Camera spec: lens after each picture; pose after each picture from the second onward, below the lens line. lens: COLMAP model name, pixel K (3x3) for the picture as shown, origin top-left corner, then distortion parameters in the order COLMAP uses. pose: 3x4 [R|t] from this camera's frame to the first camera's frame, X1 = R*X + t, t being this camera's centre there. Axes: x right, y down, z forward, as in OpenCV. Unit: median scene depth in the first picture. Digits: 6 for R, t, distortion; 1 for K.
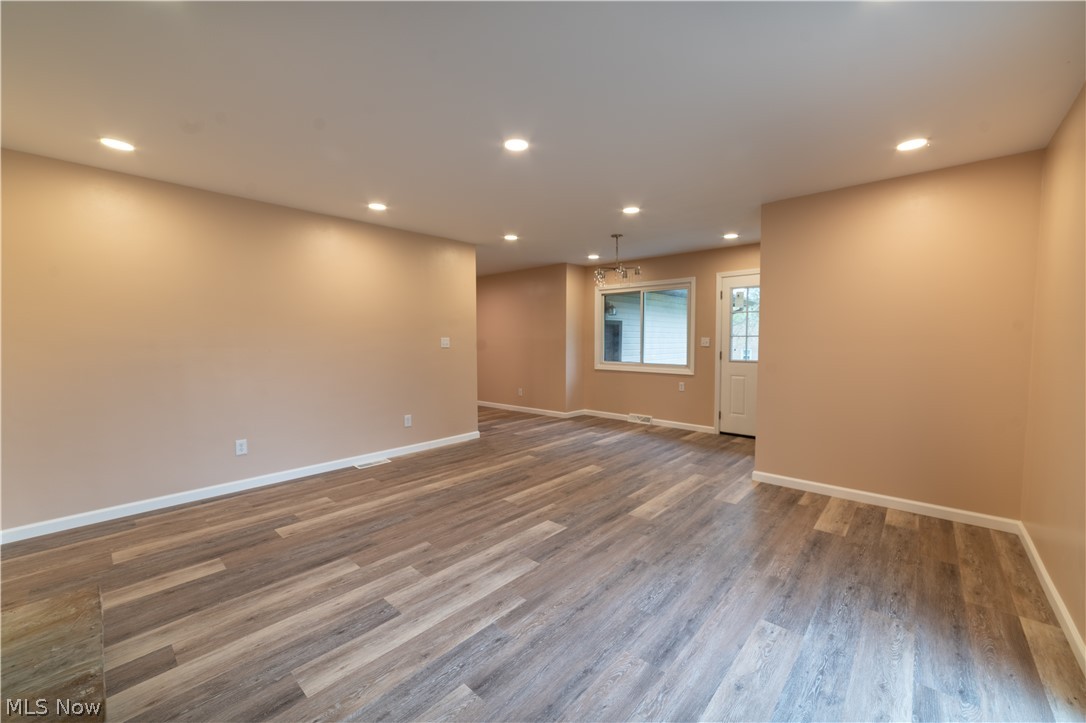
lens RADIAL K [[421.0, 0, 546.8], [0, 421.0, 362.5], [0, 0, 1]] dist [-0.017960, 0.010622]
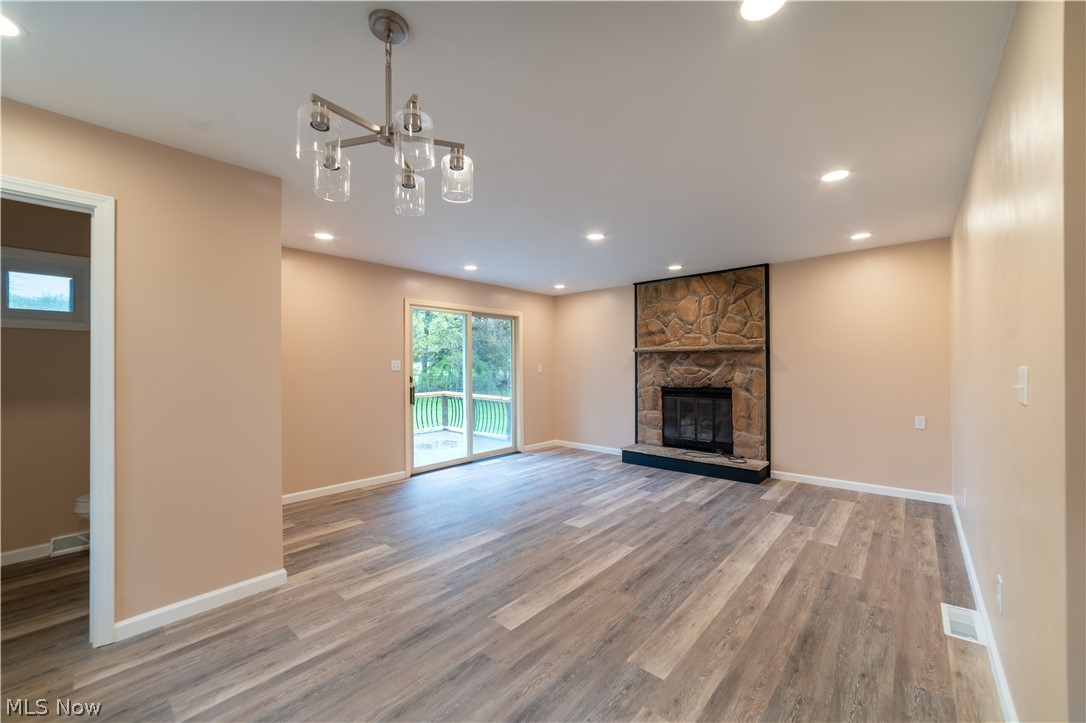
lens RADIAL K [[420.3, 0, 548.7], [0, 420.3, 361.6], [0, 0, 1]] dist [-0.022349, 0.006275]
pose [[-0.999857, 0.009068, -0.014304, 0.097879], [0.008363, 0.998780, 0.048662, -0.127056], [0.014728, 0.048535, -0.998713, 2.084530]]
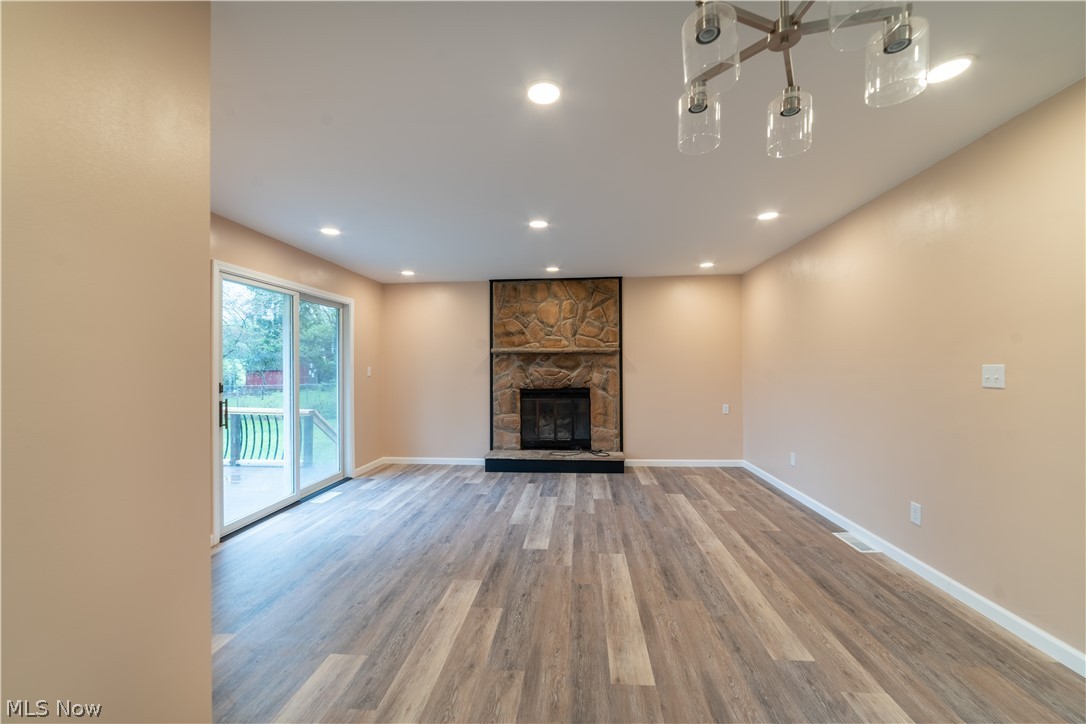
lens RADIAL K [[426.2, 0, 545.6], [0, 426.2, 363.7], [0, 0, 1]] dist [-0.015773, 0.000249]
pose [[-0.793444, 0.003870, -0.608631, 0.616124], [-0.025690, 0.998876, 0.039842, -0.106372], [0.608101, 0.047248, -0.792452, 1.762333]]
